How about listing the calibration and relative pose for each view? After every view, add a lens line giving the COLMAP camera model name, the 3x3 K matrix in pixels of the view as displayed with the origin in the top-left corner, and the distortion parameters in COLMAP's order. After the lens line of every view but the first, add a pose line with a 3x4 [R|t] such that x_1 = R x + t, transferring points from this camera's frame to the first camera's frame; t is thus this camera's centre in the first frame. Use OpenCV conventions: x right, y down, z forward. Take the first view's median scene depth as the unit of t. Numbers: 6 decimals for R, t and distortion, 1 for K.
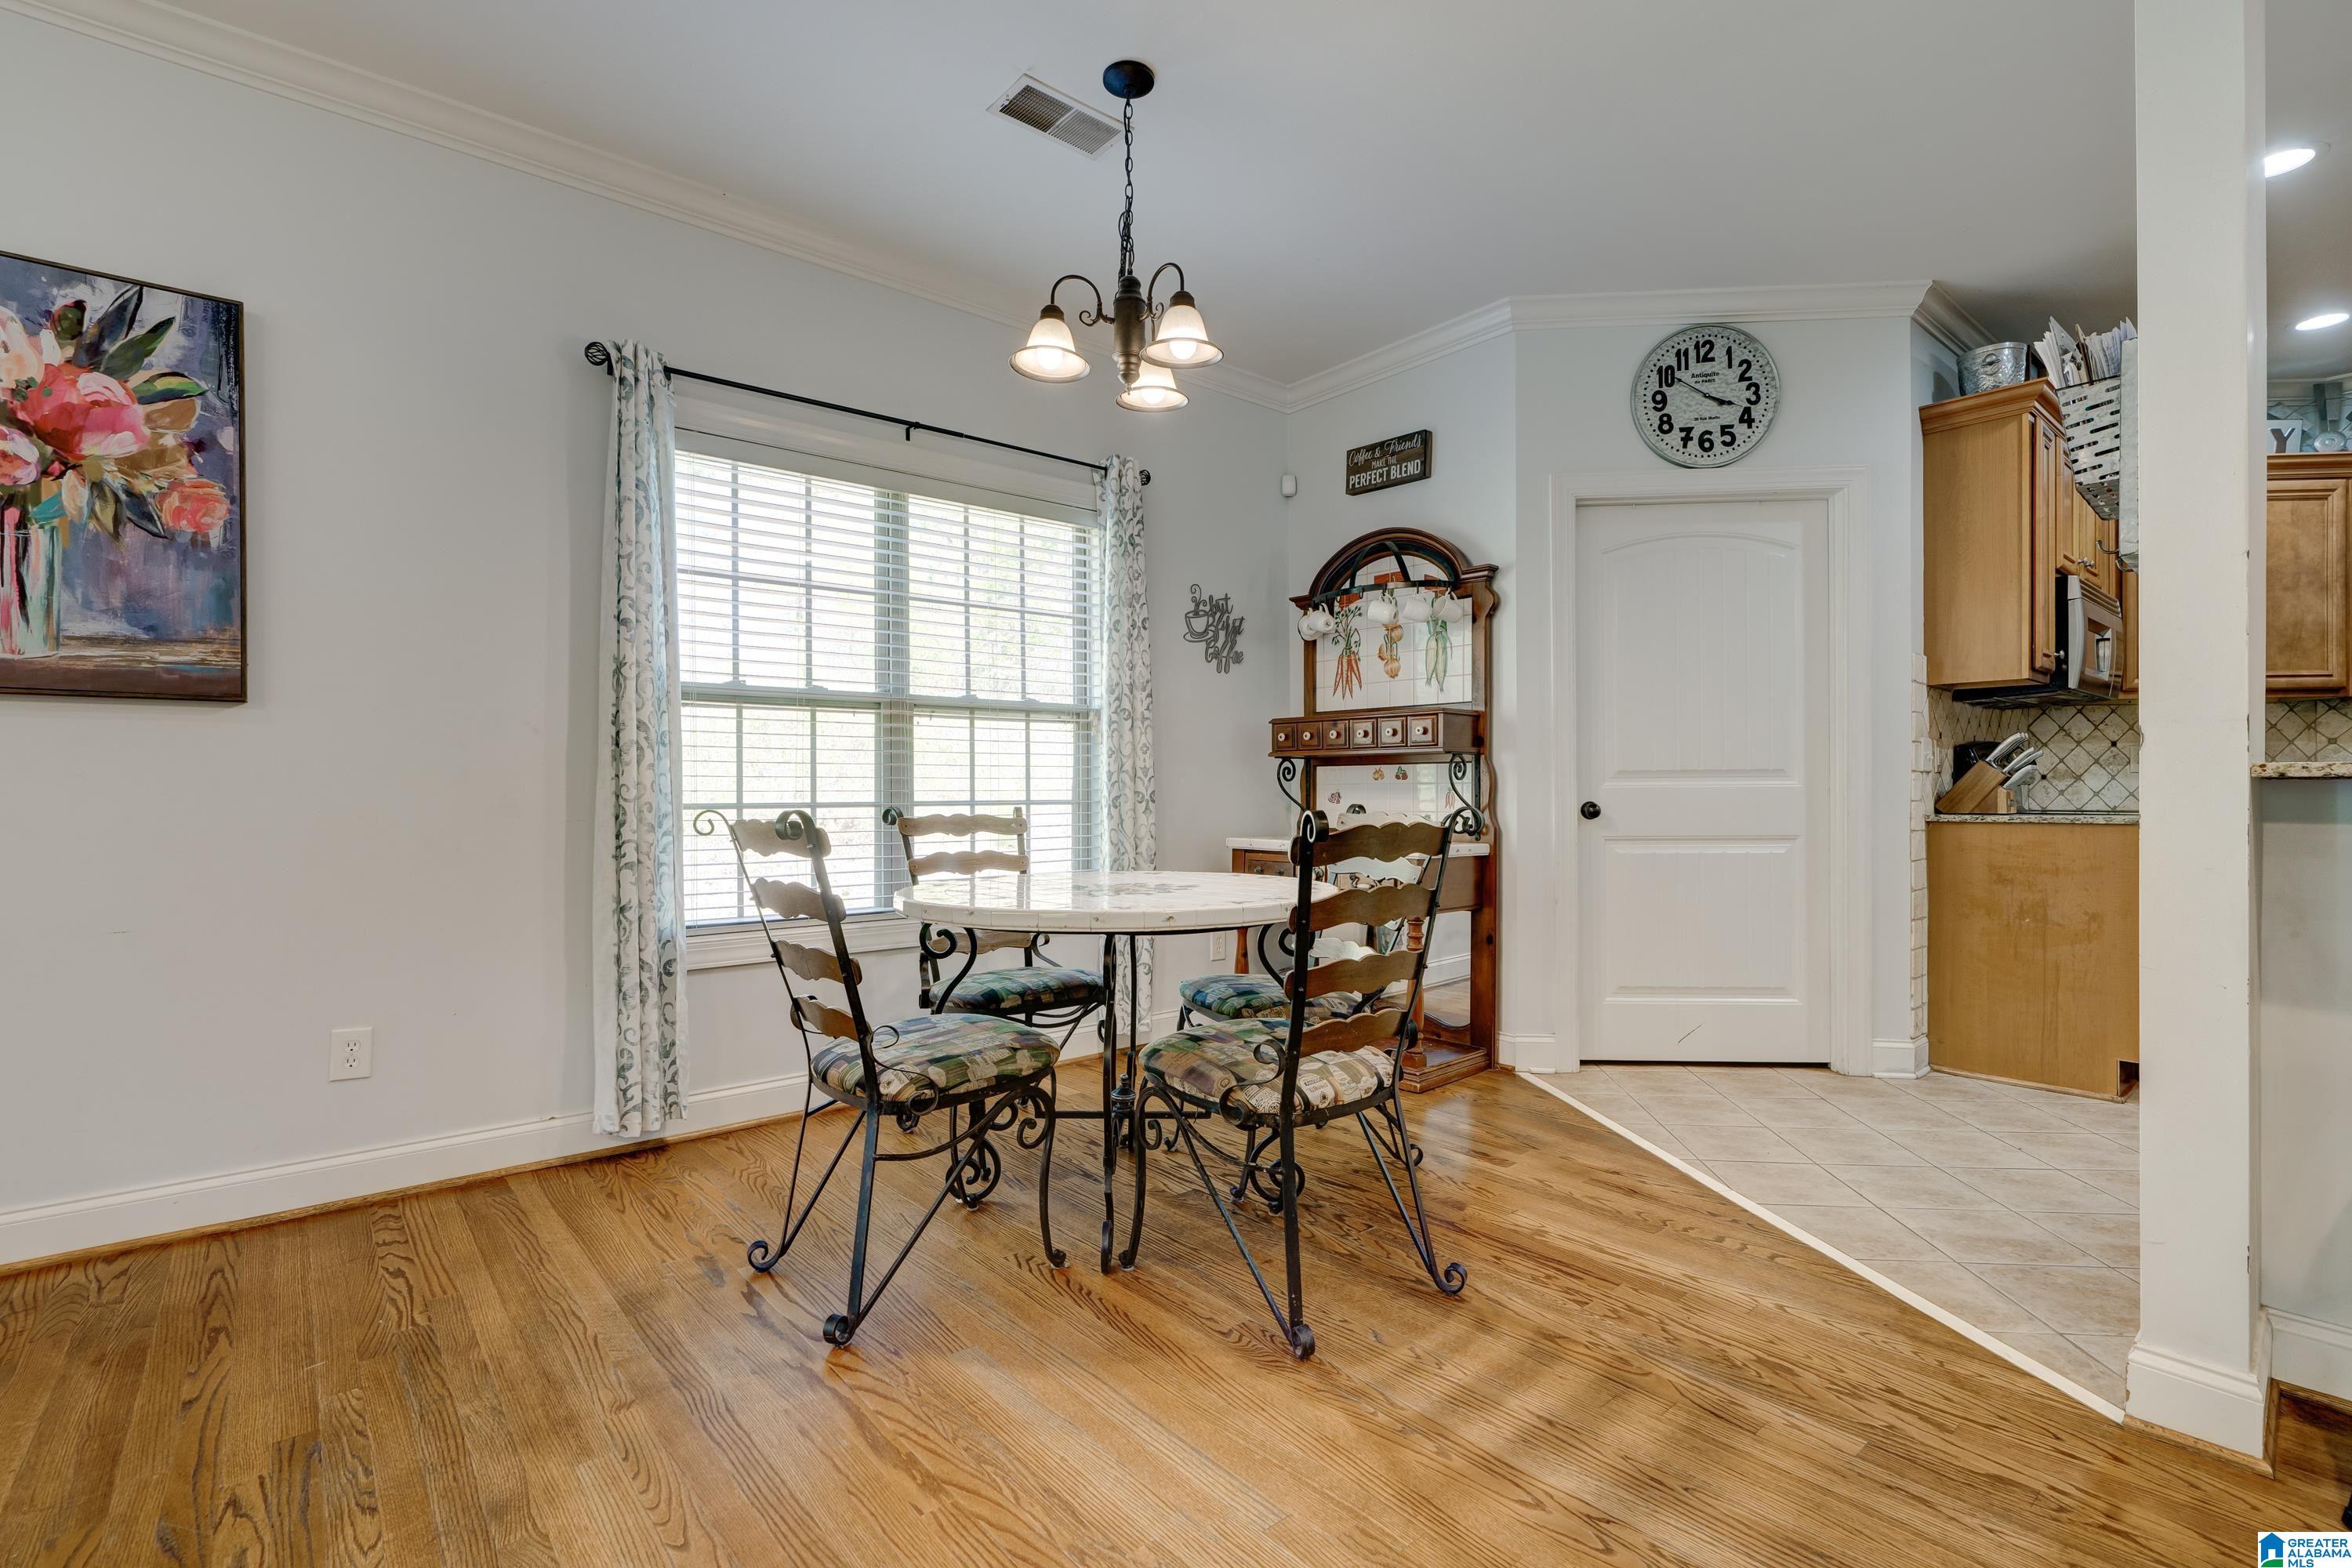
lens RADIAL K [[1077.0, 0, 1182.3], [0, 1077.0, 795.6], [0, 0, 1]] dist [-0.002186, -0.000235]
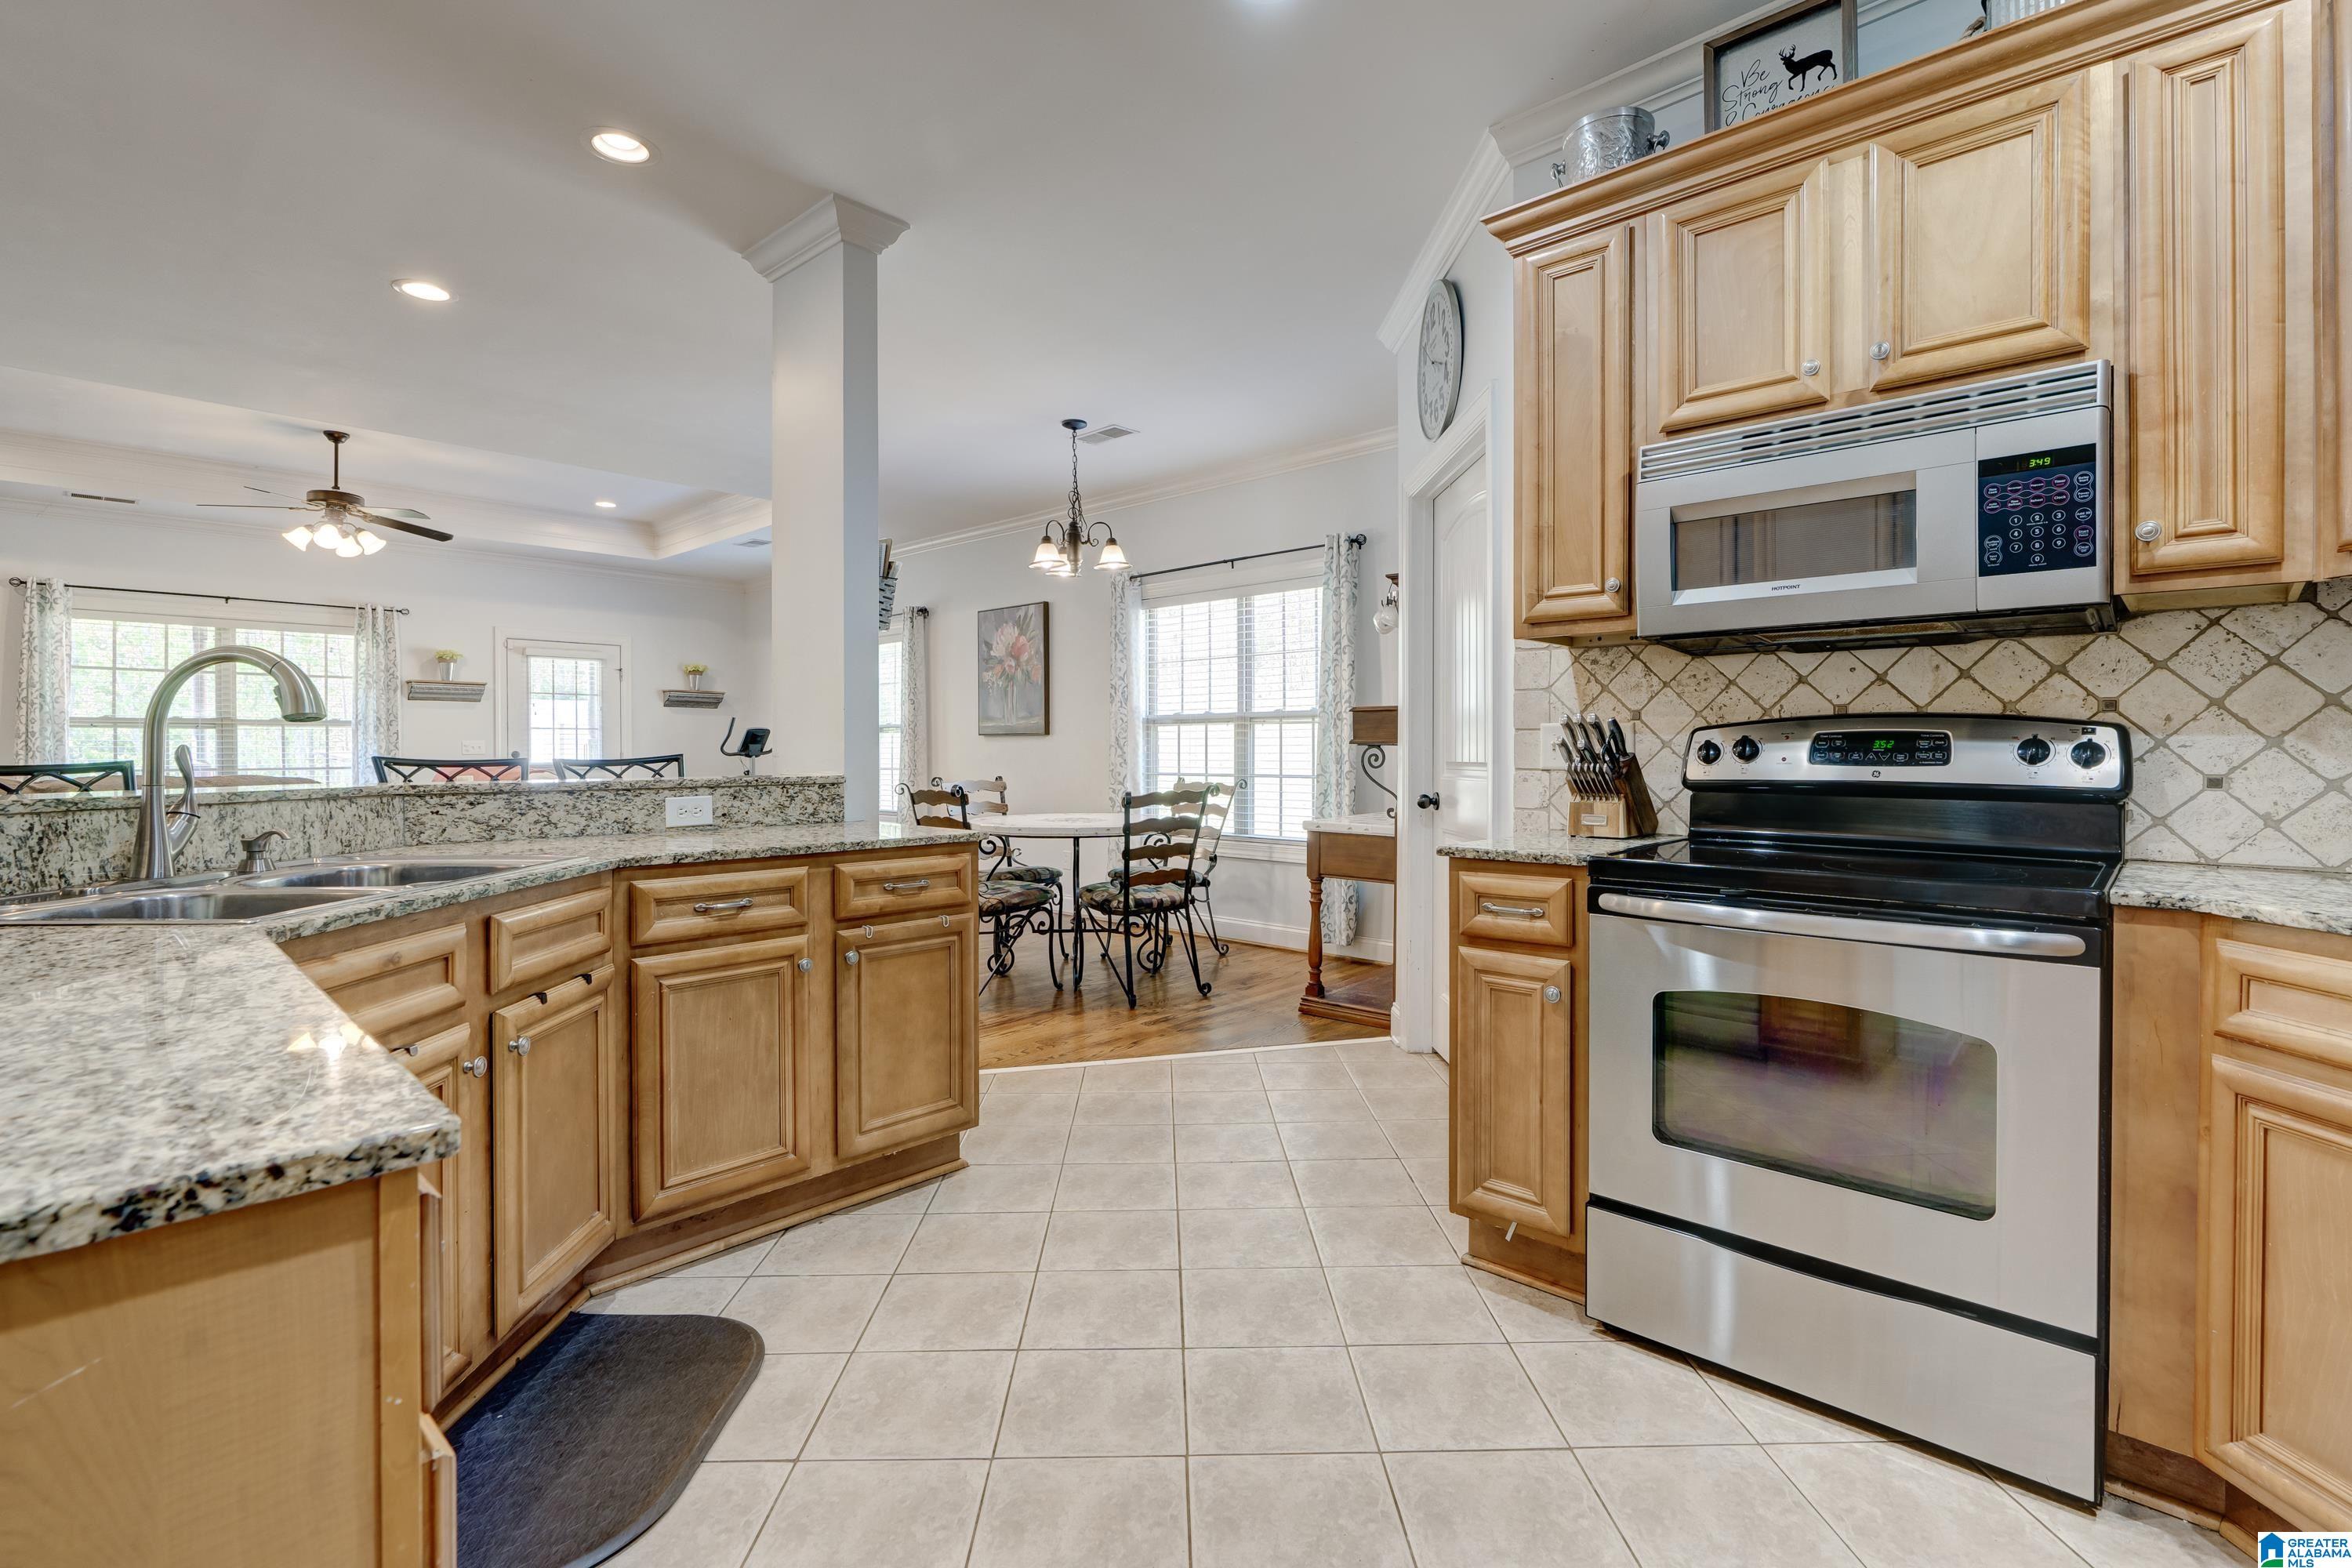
lens RADIAL K [[1081.3, 0, 1153.6], [0, 1081.3, 752.7], [0, 0, 1]] dist [-0.001326, -0.000150]
pose [[0.090941, 0.005583, -0.995841, 1.450048], [-0.005237, 0.999973, 0.005128, -0.037602], [0.995842, 0.004749, 0.090968, 0.699470]]
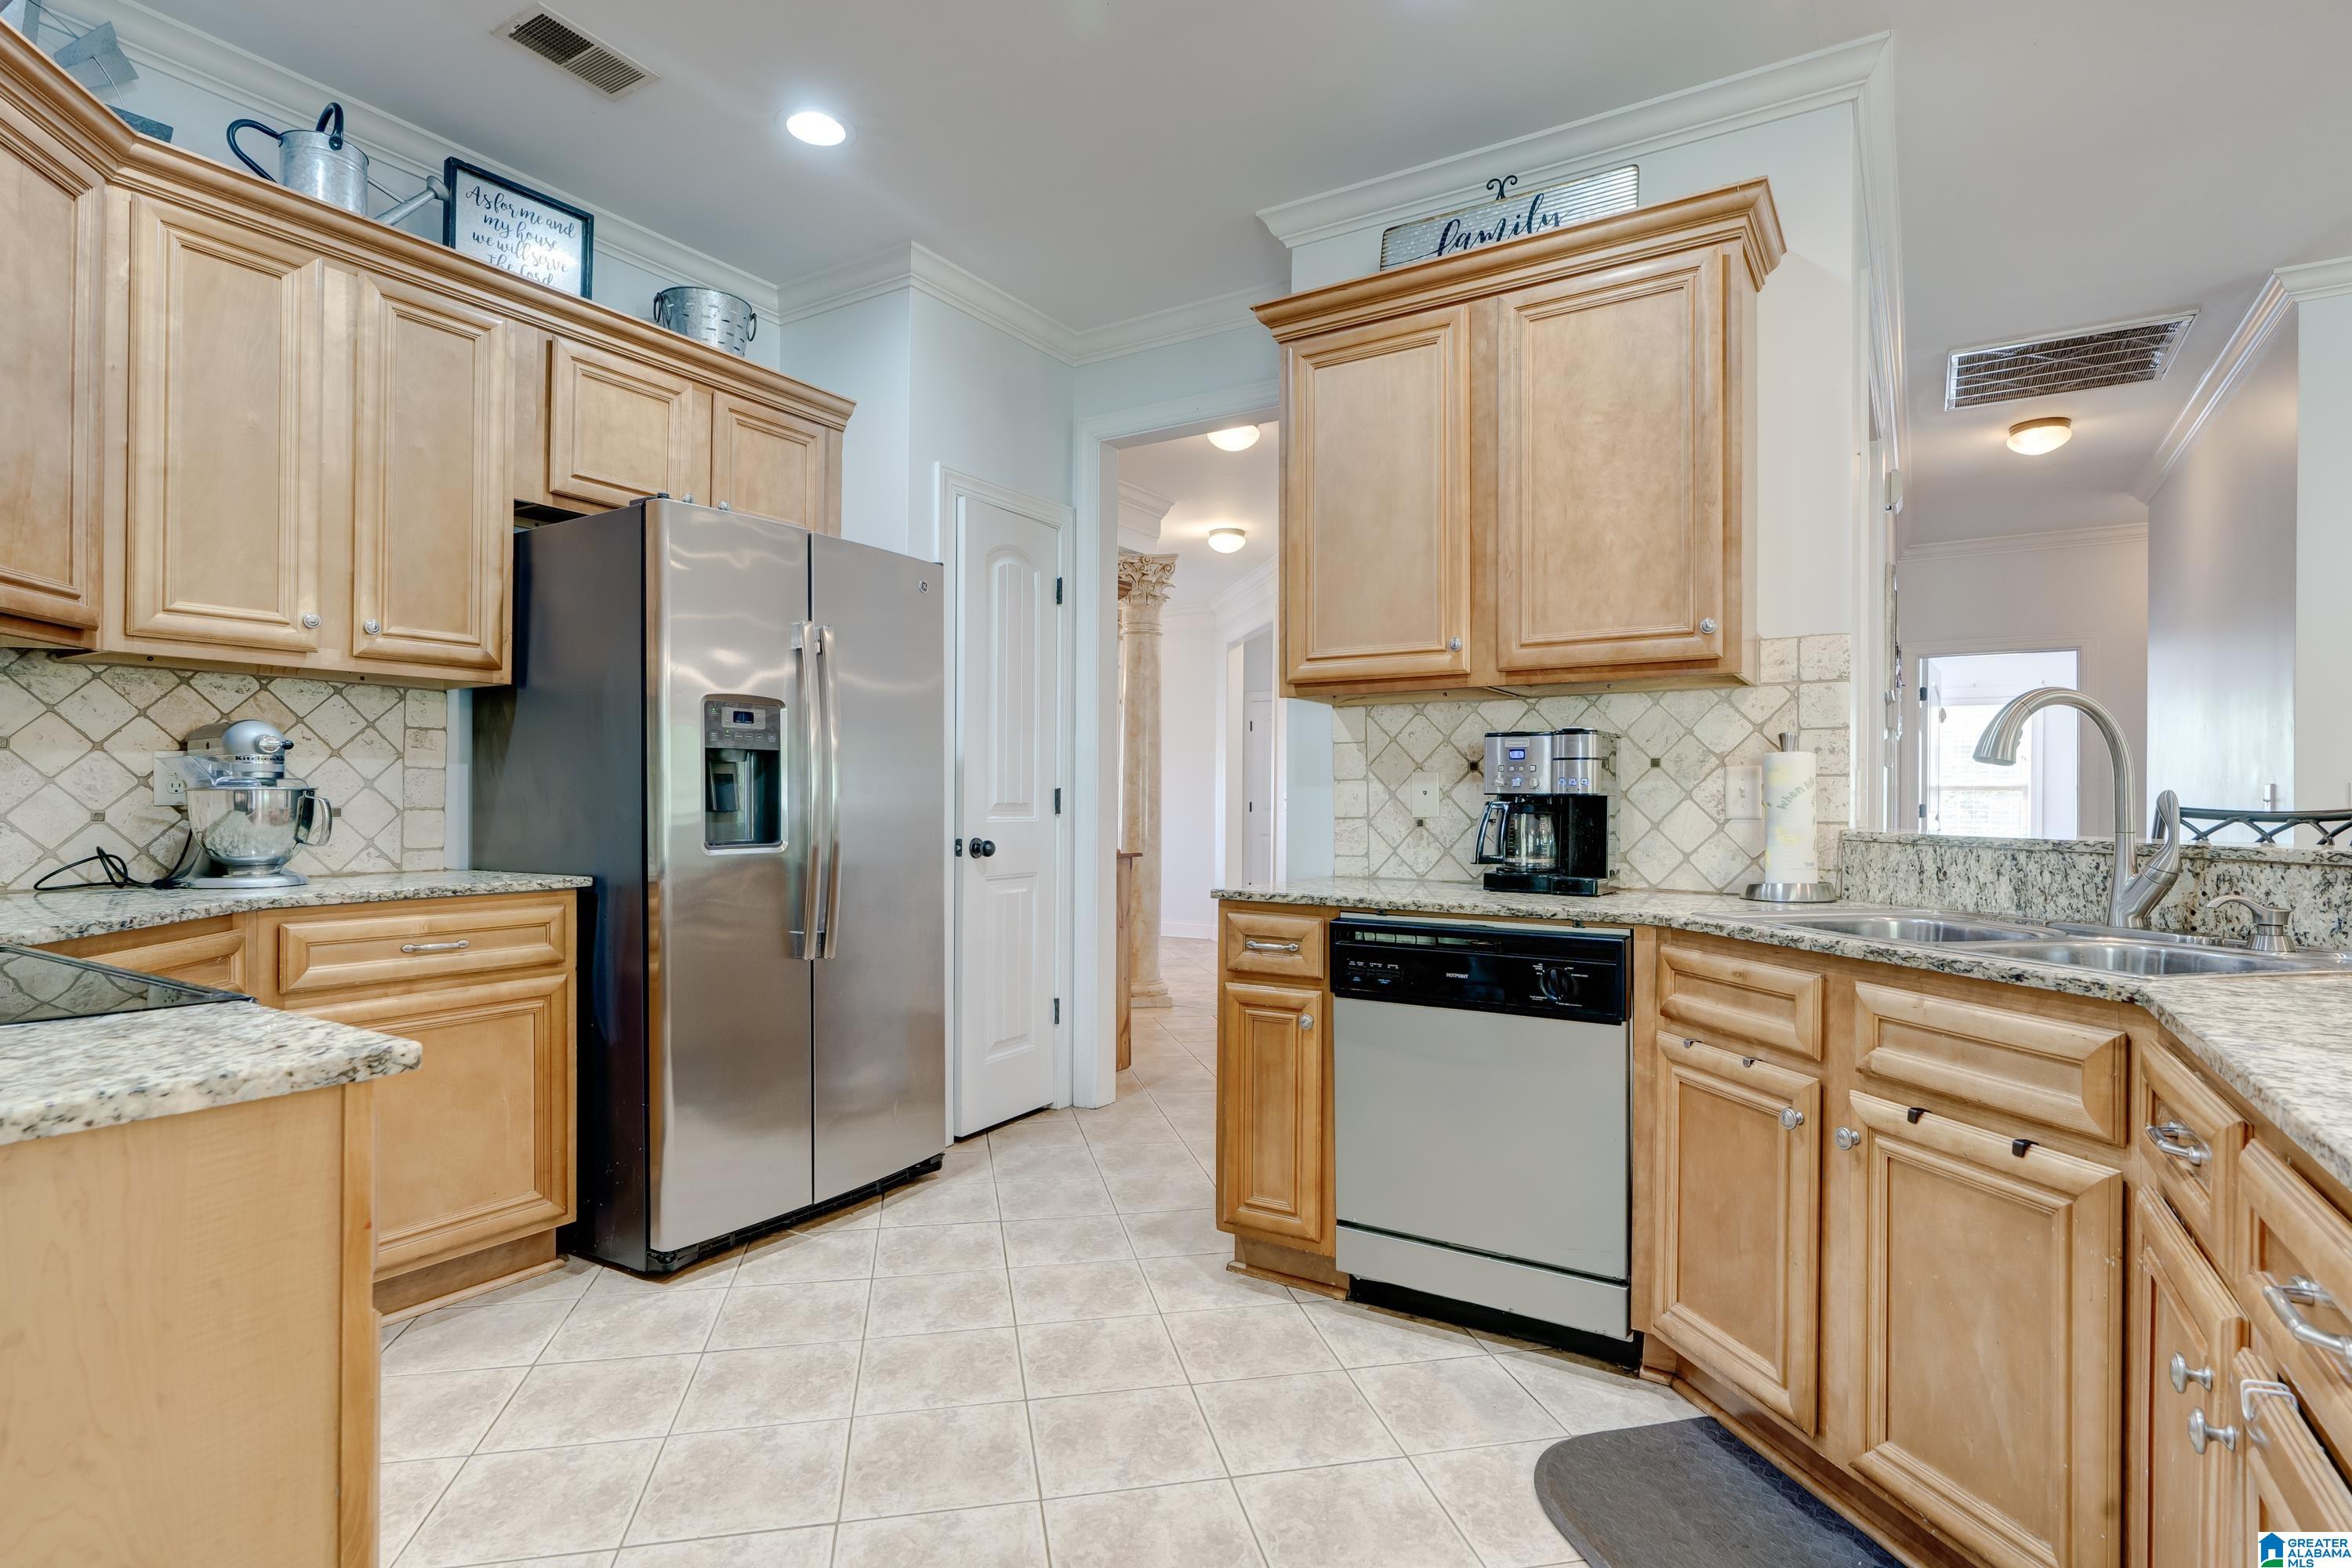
lens RADIAL K [[1189.6, 0, 1176.0], [0, 1189.6, 784.0], [0, 0, 1]] dist [0.003299, 0.000807]
pose [[-0.293583, 0.017255, 0.955778, 0.553635], [-0.000816, 0.999832, -0.018302, -0.030435], [-0.955933, -0.006153, -0.293520, 0.844559]]
